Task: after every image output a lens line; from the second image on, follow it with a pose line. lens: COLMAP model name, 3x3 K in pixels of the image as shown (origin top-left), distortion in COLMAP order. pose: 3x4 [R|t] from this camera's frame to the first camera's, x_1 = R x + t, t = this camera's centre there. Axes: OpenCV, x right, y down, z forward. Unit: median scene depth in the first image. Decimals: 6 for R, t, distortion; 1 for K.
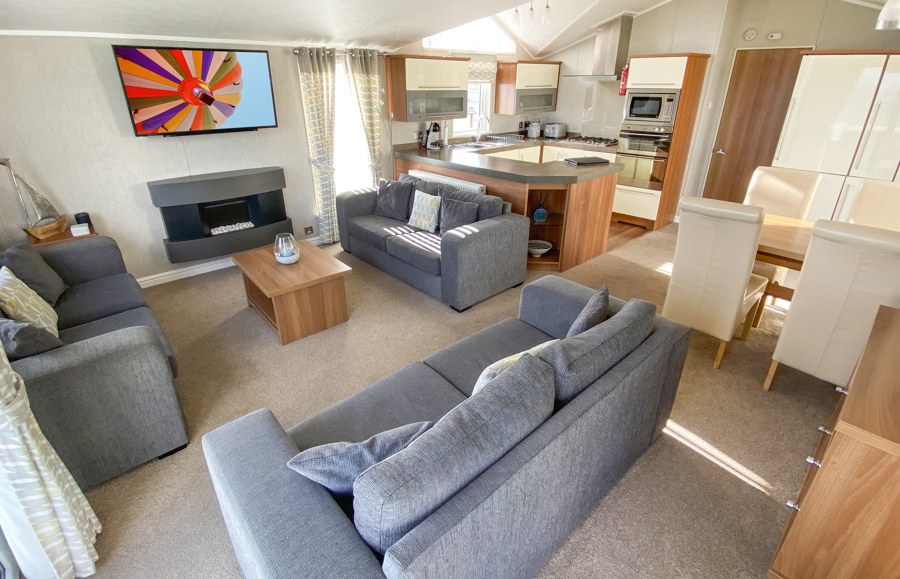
lens RADIAL K [[405.5, 0, 432.7], [0, 405.5, 258.5], [0, 0, 1]] dist [-0.031793, 0.000179]
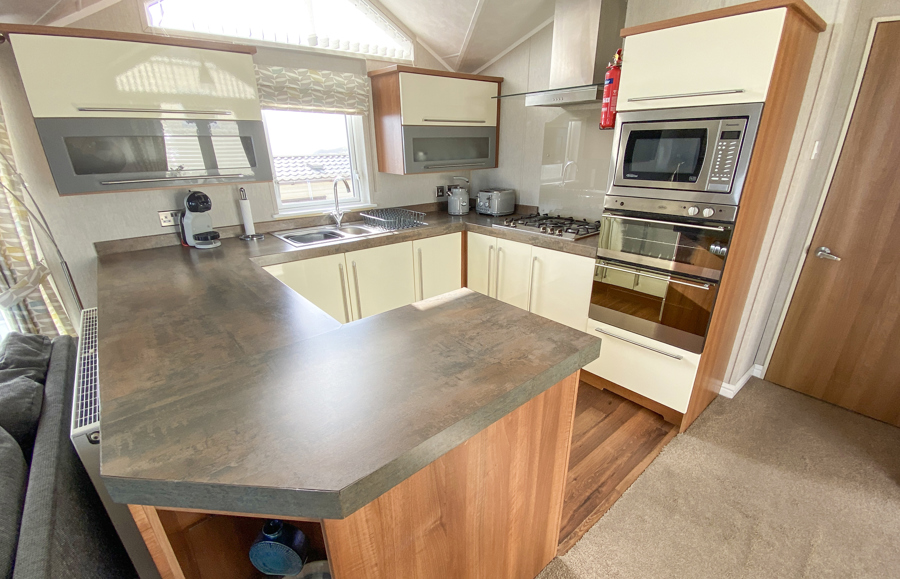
lens RADIAL K [[368.8, 0, 450.0], [0, 368.8, 289.5], [0, 0, 1]] dist [-0.000120, -0.013220]
pose [[0.999893, 0.006701, -0.013001, 0.293287], [-0.007152, 0.999364, -0.034943, -0.207369], [0.012759, 0.035032, 0.999305, 0.573491]]
